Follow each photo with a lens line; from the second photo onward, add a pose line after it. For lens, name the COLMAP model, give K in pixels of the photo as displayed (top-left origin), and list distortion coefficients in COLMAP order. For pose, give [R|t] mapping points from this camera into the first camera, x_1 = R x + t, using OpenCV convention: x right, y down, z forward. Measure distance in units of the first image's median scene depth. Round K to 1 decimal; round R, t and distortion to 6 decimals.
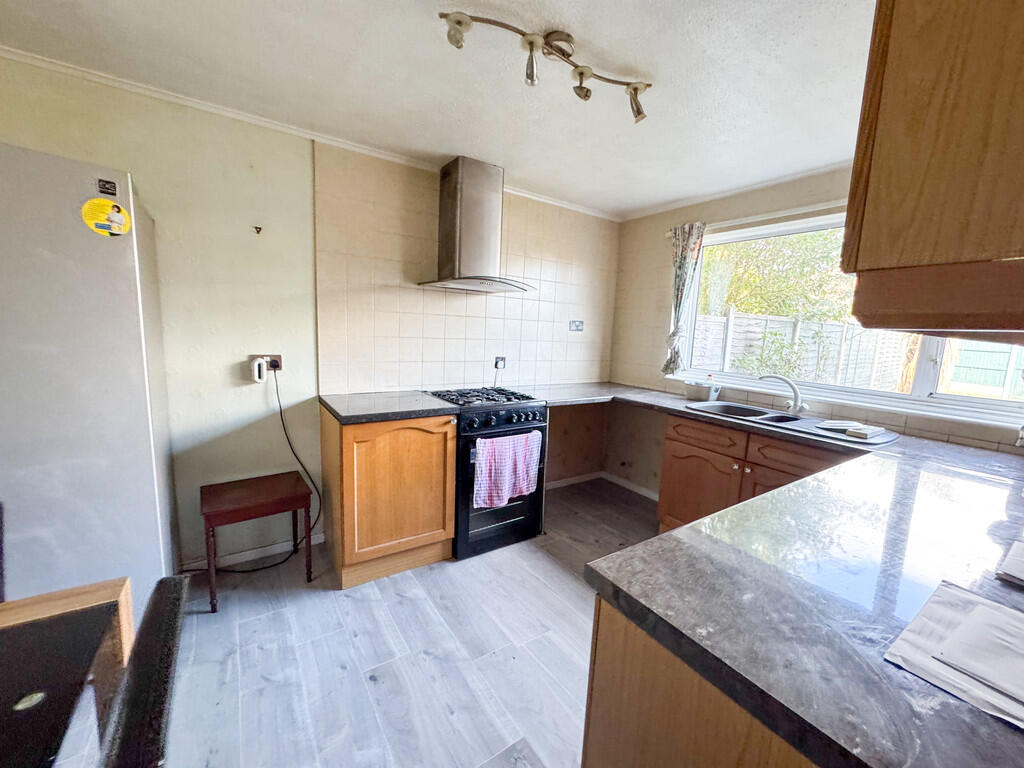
lens RADIAL K [[411.0, 0, 512.4], [0, 411.0, 384.9], [0, 0, 1]] dist [0.000089, 0.000037]
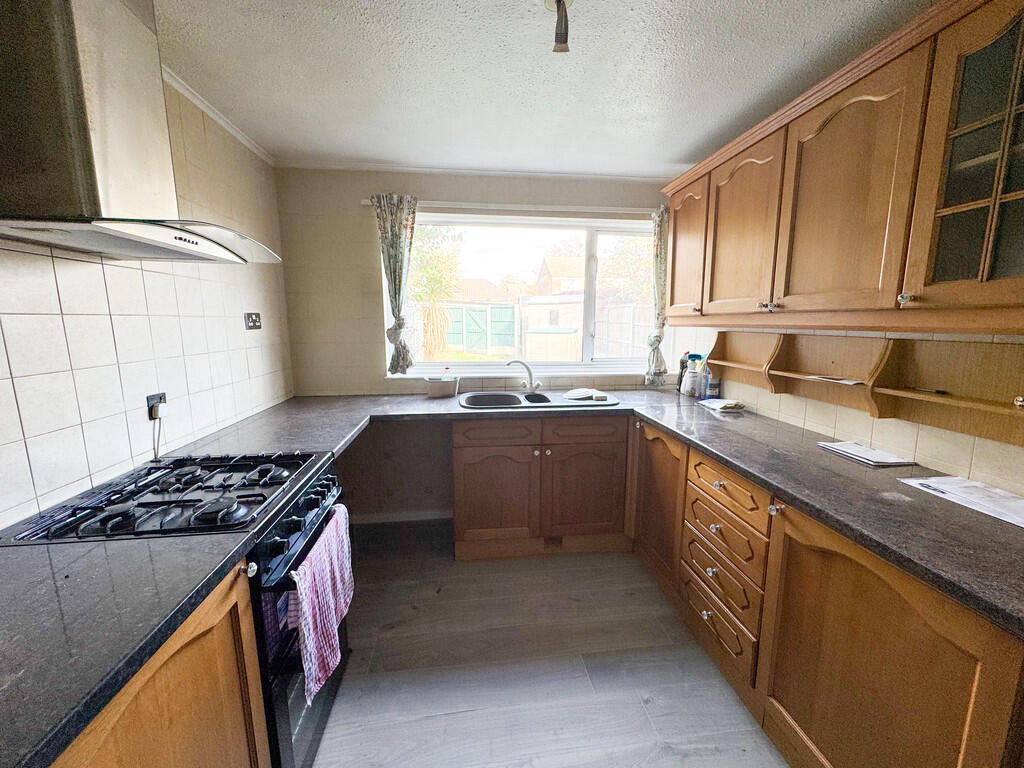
lens RADIAL K [[411.0, 0, 513.8], [0, 411.0, 384.1], [0, 0, 1]] dist [0.000089, 0.000037]
pose [[0.460399, -0.185202, 0.868178, -0.265423], [0.143098, 0.980688, 0.133317, -0.088561], [-0.876103, 0.062855, 0.478010, 0.411225]]
